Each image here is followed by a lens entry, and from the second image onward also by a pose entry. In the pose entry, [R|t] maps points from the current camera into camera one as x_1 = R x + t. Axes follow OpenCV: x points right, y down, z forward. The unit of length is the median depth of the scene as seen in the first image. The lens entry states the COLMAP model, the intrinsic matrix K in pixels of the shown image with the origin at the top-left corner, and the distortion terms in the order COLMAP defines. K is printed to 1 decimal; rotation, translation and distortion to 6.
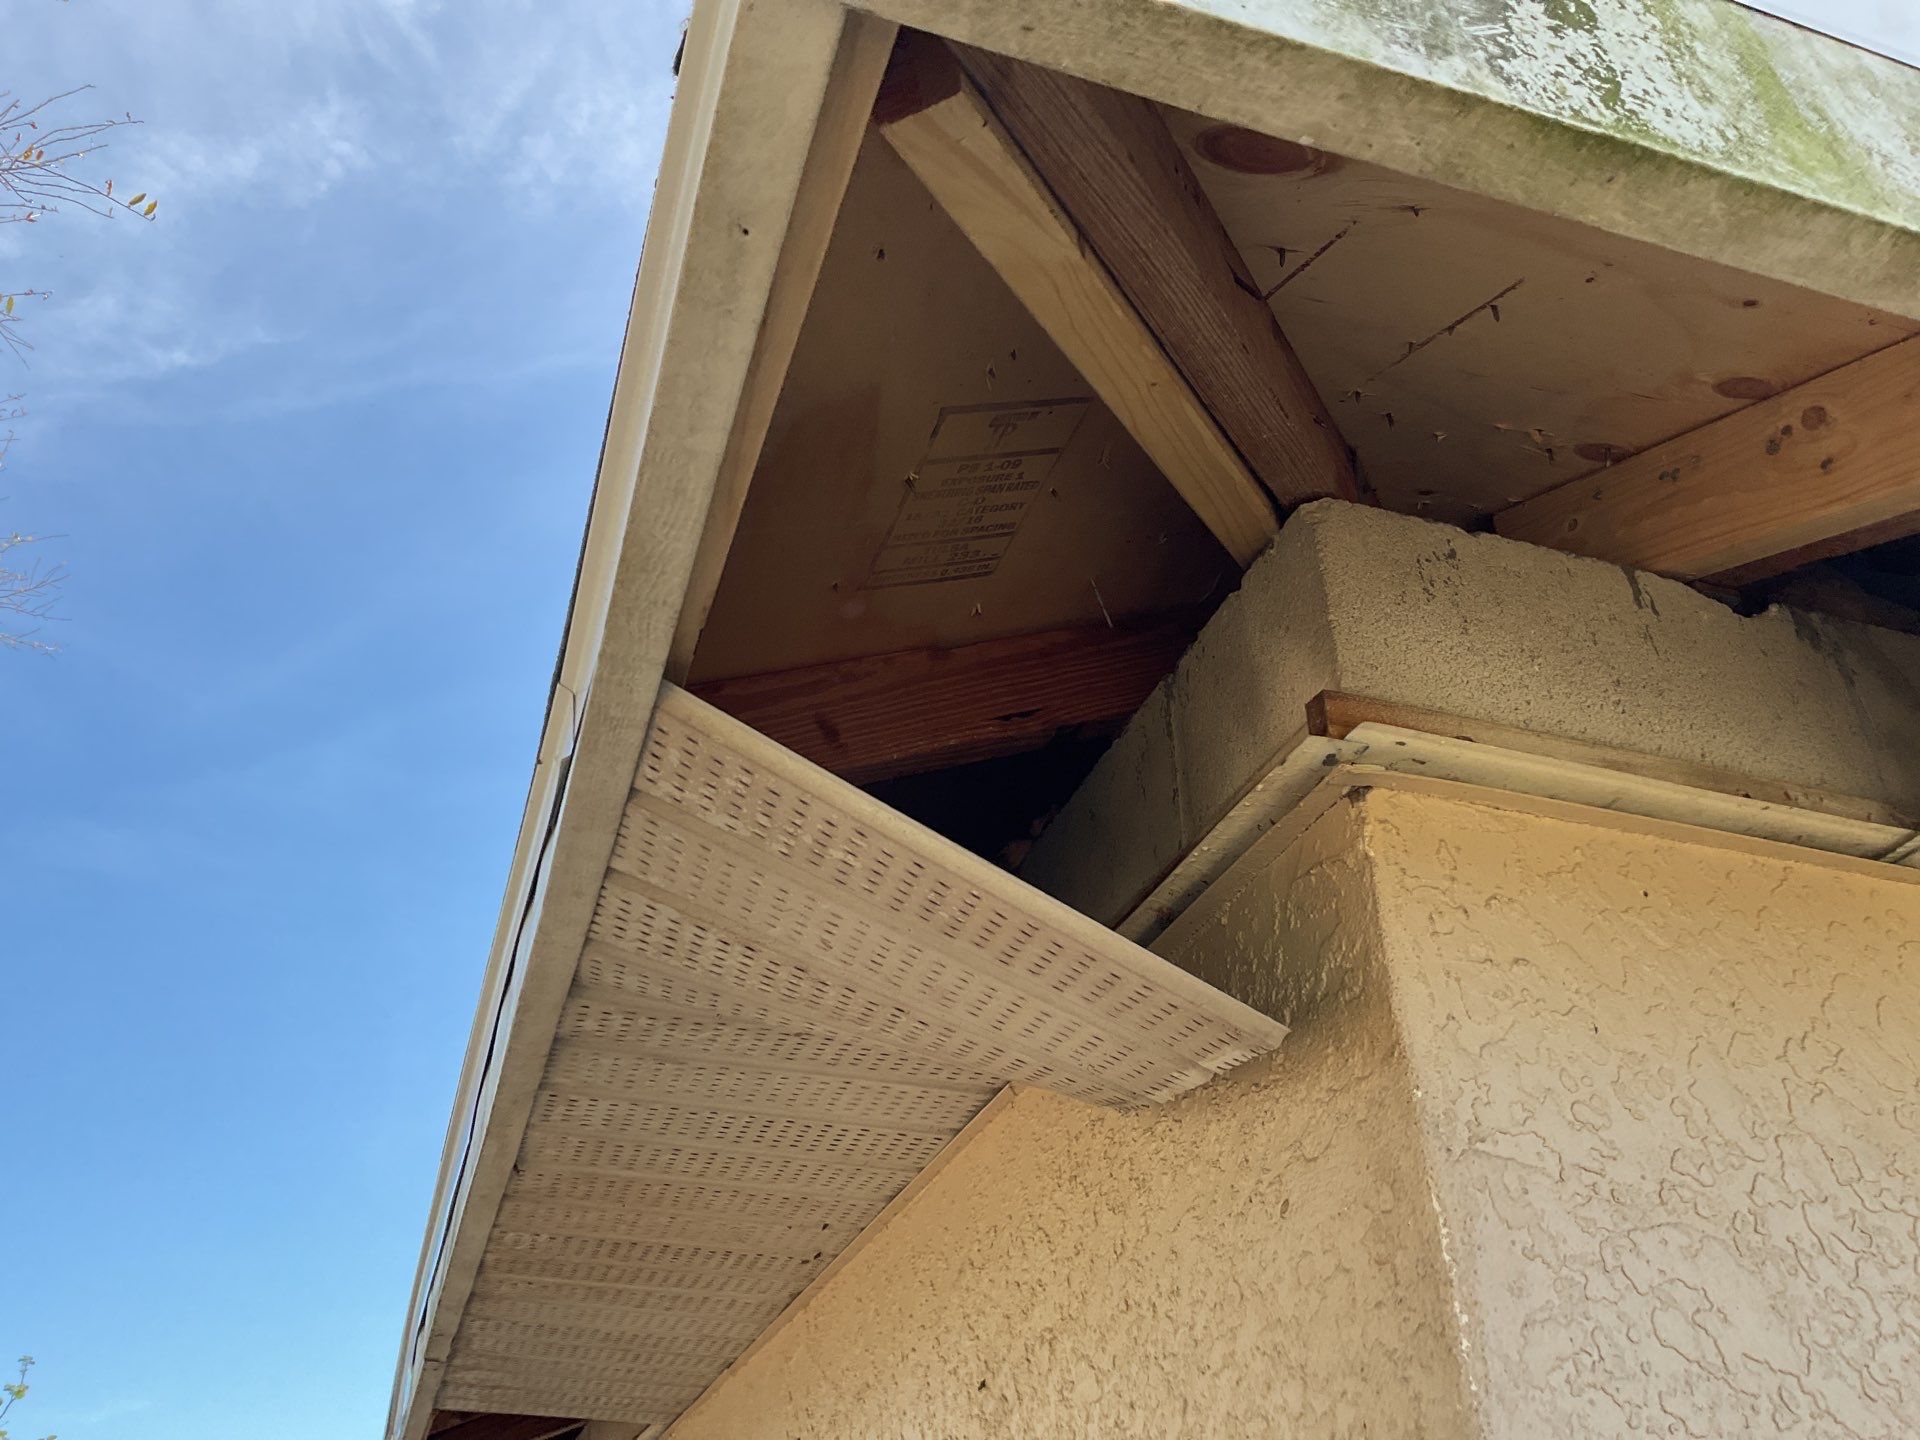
lens RADIAL K [[1661.4, 0, 938.8], [0, 1661.4, 711.9], [0, 0, 1]] dist [0.078456, -0.140578]
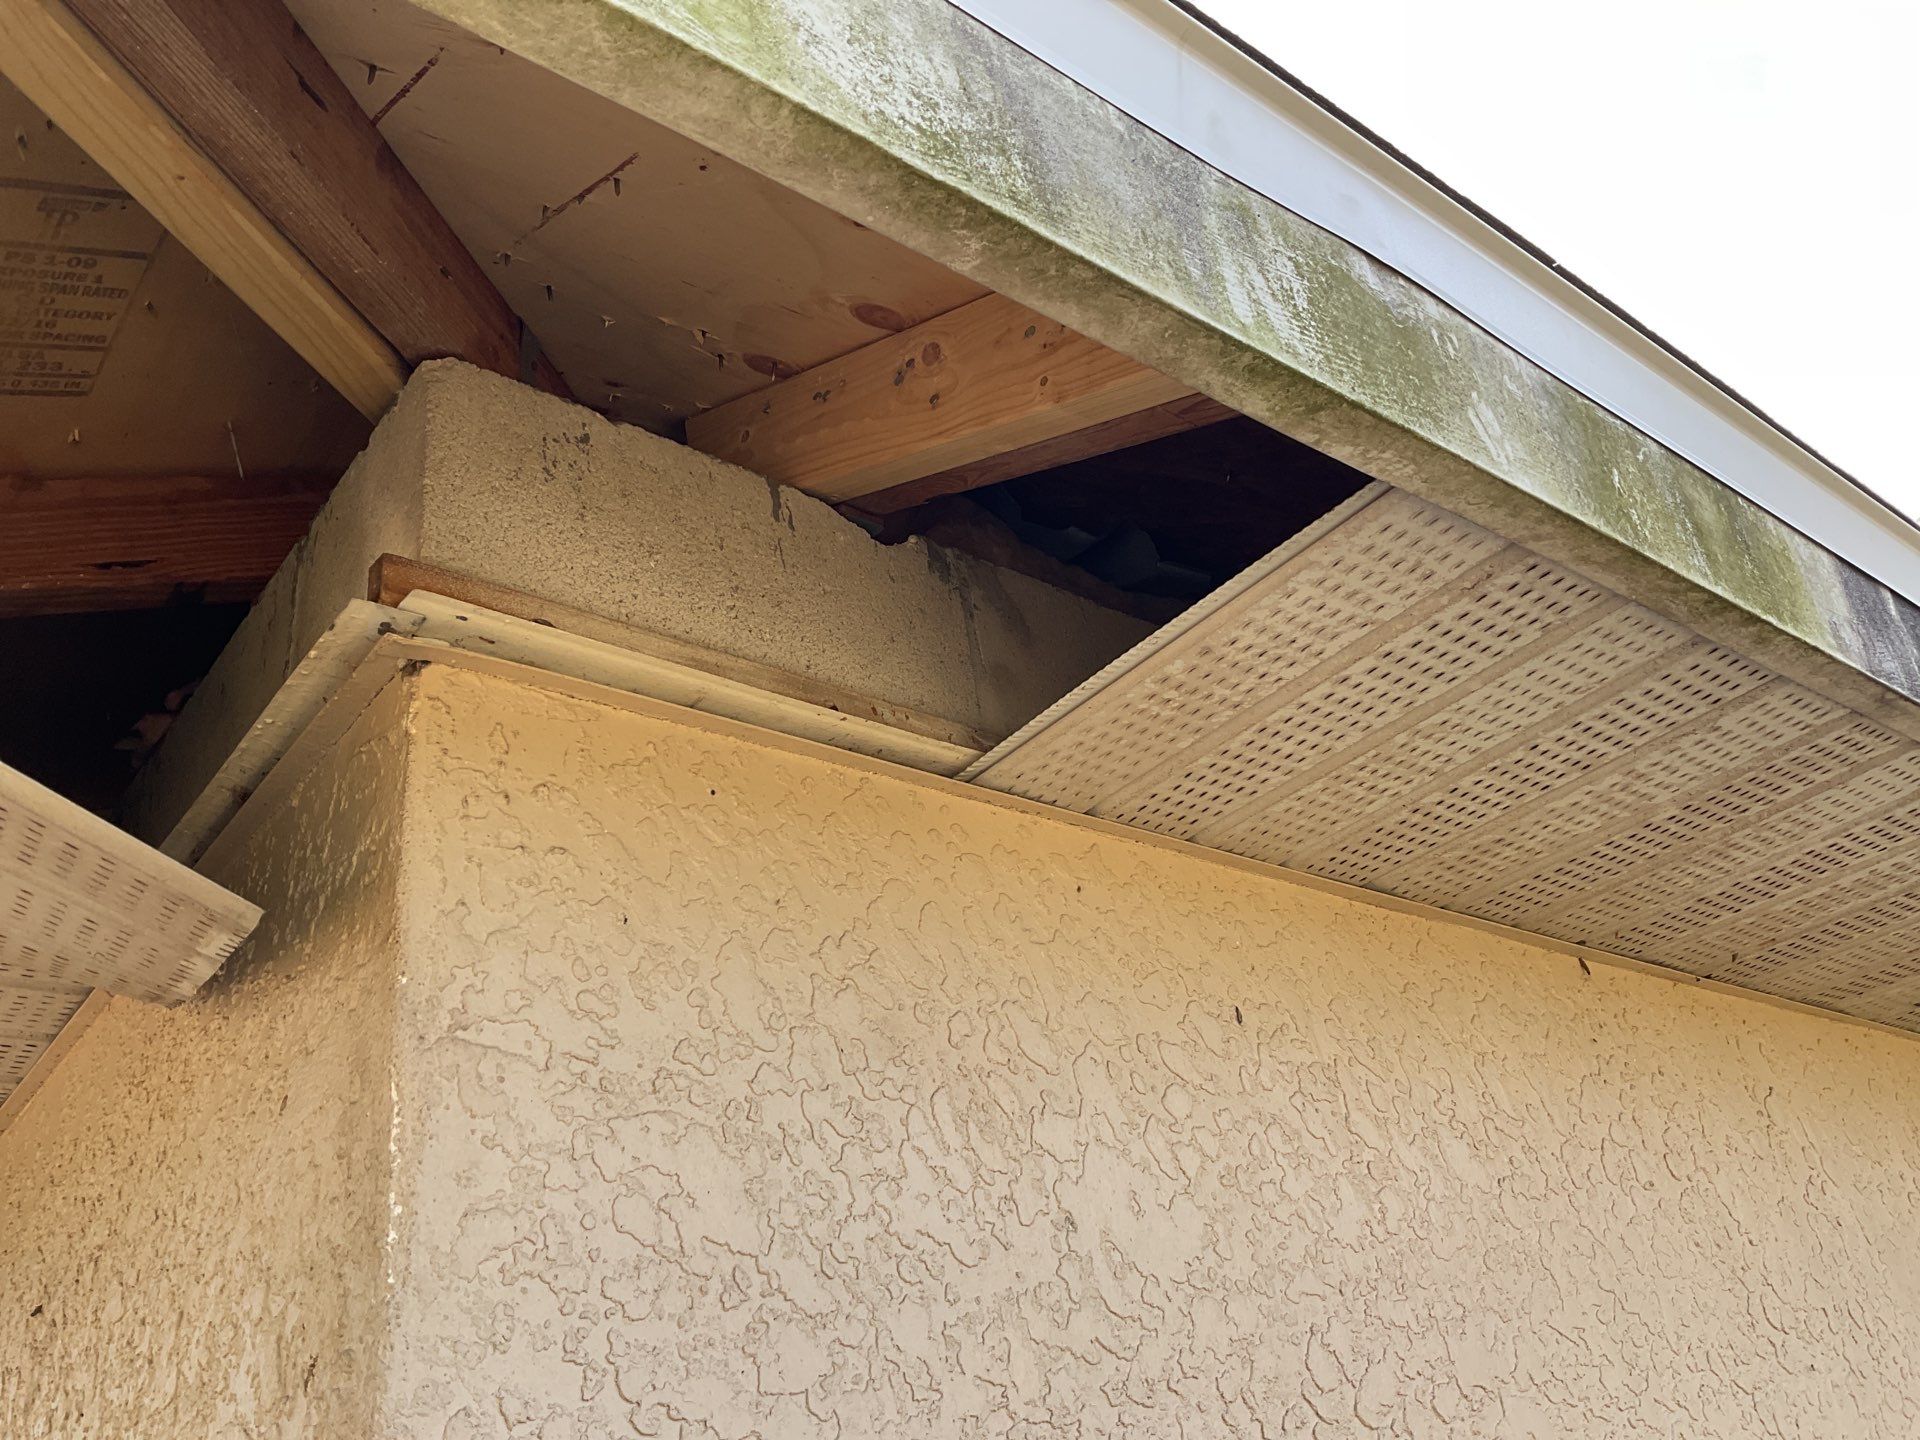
lens RADIAL K [[1665.1, 0, 961.8], [0, 1665.1, 715.9], [0, 0, 1]] dist [0.086462, -0.161621]
pose [[0.926417, 0.077011, 0.368539, 0.193275], [-0.094232, 0.995130, 0.028929, 0.019898], [-0.364516, -0.061529, 0.929162, 0.011068]]
